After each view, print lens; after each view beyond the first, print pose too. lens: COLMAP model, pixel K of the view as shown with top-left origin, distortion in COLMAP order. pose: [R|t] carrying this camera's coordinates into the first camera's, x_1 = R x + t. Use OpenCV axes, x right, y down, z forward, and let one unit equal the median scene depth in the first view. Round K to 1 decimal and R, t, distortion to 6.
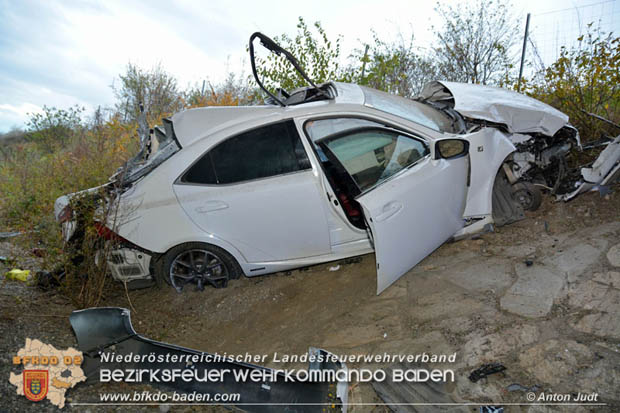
lens RADIAL K [[462.3, 0, 310.0], [0, 462.3, 206.5], [0, 0, 1]] dist [-0.108337, 0.003676]
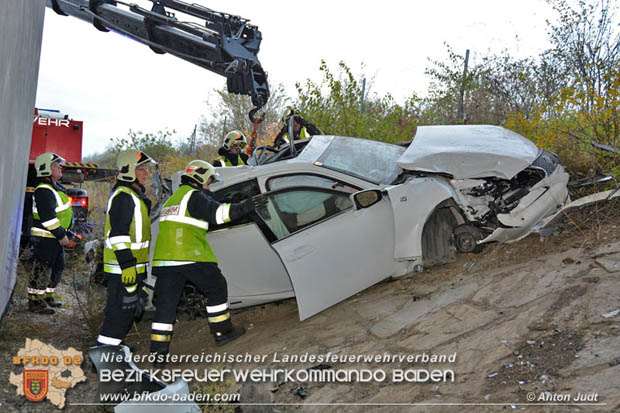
lens RADIAL K [[665.9, 0, 310.0], [0, 665.9, 206.5], [0, 0, 1]] dist [0.001673, 0.013115]
pose [[0.956007, -0.020505, -0.292625, 0.596073], [0.001833, 0.997952, -0.063939, -0.000969], [0.293337, 0.060590, 0.954087, -0.615962]]
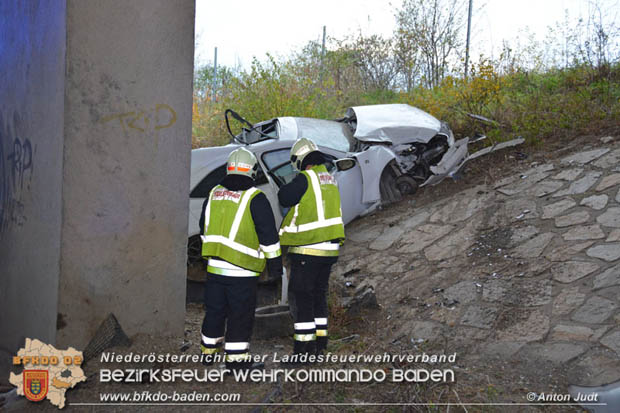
lens RADIAL K [[743.7, 0, 310.0], [0, 743.7, 206.5], [0, 0, 1]] dist [0.002297, 0.004729]
pose [[0.995339, -0.095153, 0.015684, 0.098202], [0.094993, 0.995421, 0.010663, -0.009650], [-0.016627, -0.009123, 0.999820, -1.629527]]
